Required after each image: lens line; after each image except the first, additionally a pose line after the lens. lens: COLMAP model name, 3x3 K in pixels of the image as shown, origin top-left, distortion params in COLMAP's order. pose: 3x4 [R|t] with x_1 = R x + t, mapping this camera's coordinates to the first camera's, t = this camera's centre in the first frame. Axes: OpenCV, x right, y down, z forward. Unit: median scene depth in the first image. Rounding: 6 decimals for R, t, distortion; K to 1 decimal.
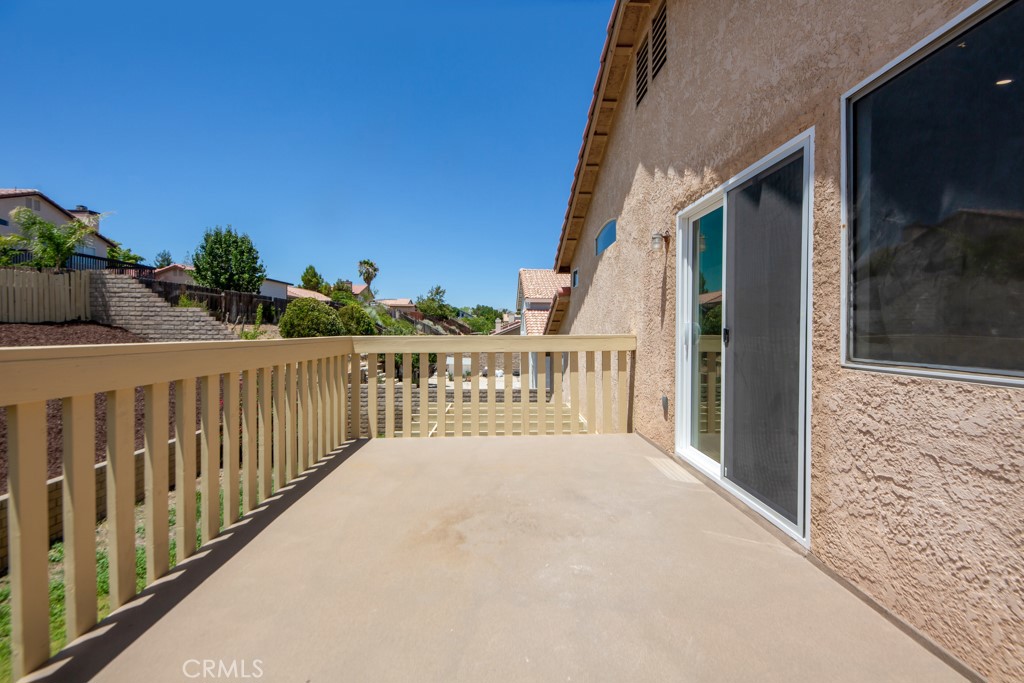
lens RADIAL K [[414.6, 0, 517.6], [0, 414.6, 337.2], [0, 0, 1]] dist [-0.000716, -0.000749]
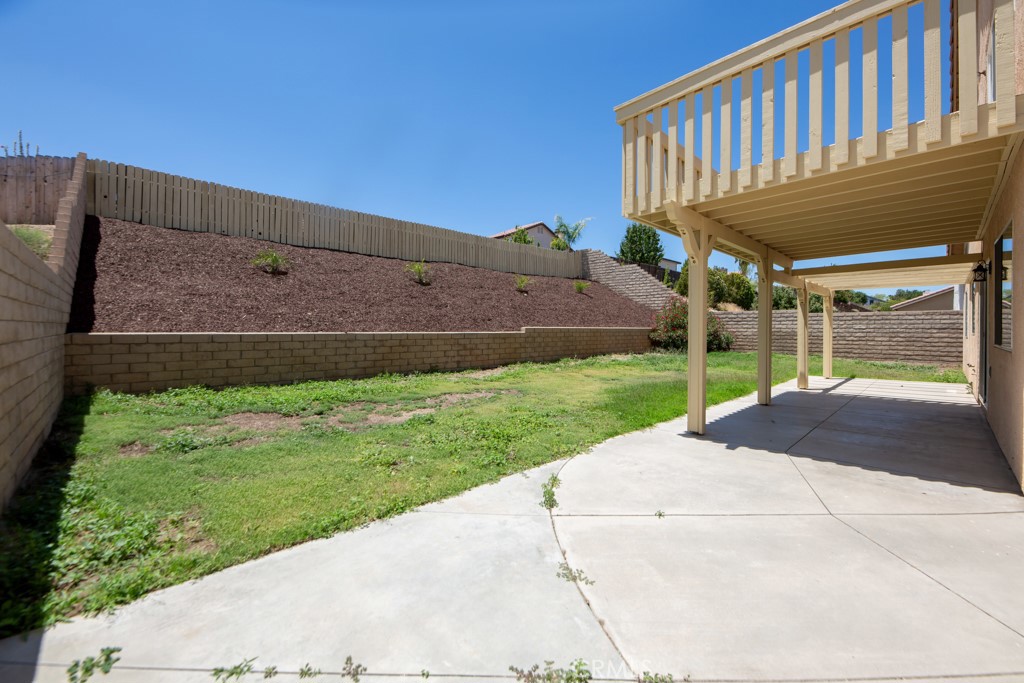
lens RADIAL K [[414.6, 0, 520.0], [0, 414.6, 327.1], [0, 0, 1]] dist [-0.000716, -0.000749]
pose [[0.665746, -0.007529, -0.746140, 0.071446], [-0.011667, 0.999722, -0.020498, 0.130494], [0.746087, 0.022352, 0.665473, -0.230511]]
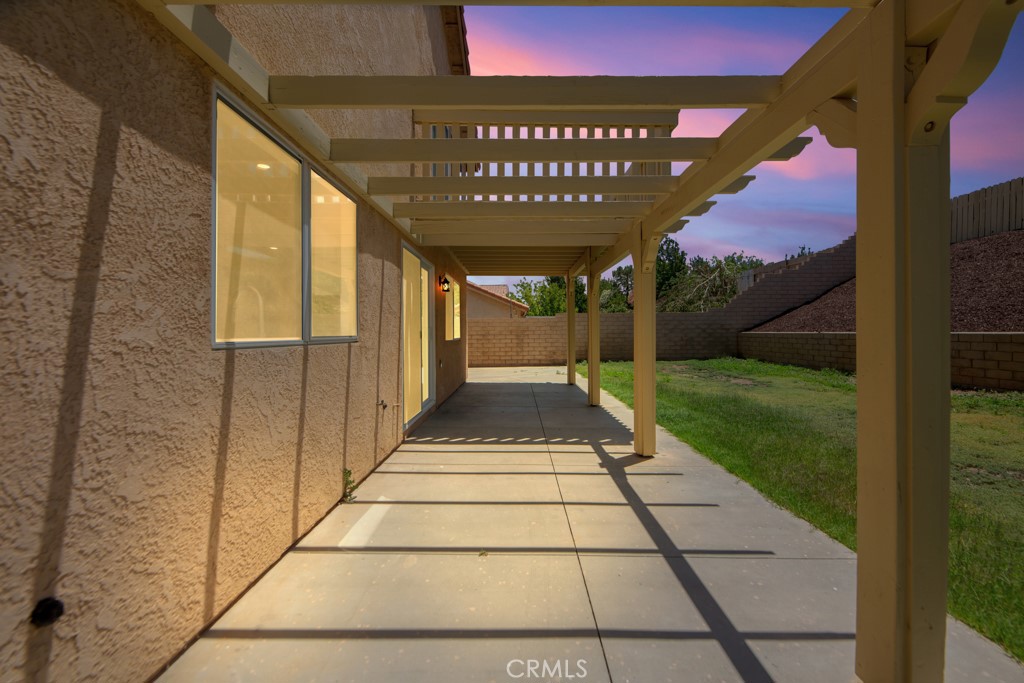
lens RADIAL K [[414.6, 0, 515.0], [0, 414.6, 331.9], [0, 0, 1]] dist [-0.000716, -0.000749]
pose [[-0.998715, -0.002984, 0.050592, -0.001098], [-0.002059, 0.999830, 0.018337, 0.120131], [-0.050638, 0.018209, -0.998551, 0.471001]]
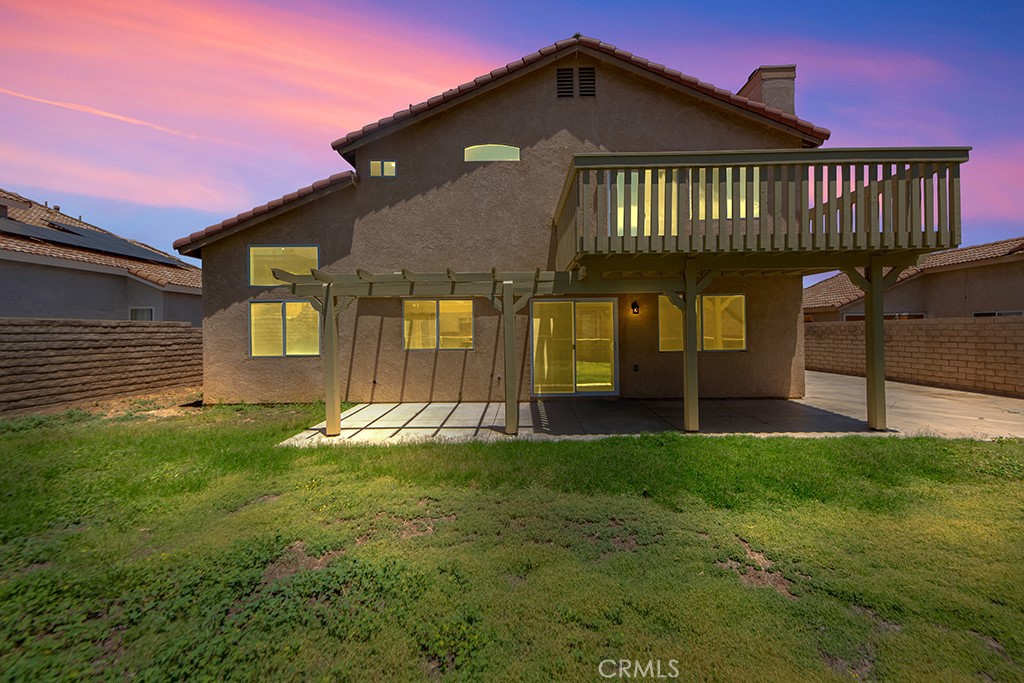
lens RADIAL K [[414.6, 0, 508.3], [0, 414.6, 336.4], [0, 0, 1]] dist [-0.000716, -0.000749]
pose [[0.065155, -0.021550, 0.997642, -0.354826], [0.032320, 0.999288, 0.019475, 0.105475], [-0.997352, 0.030975, 0.065805, 0.256154]]
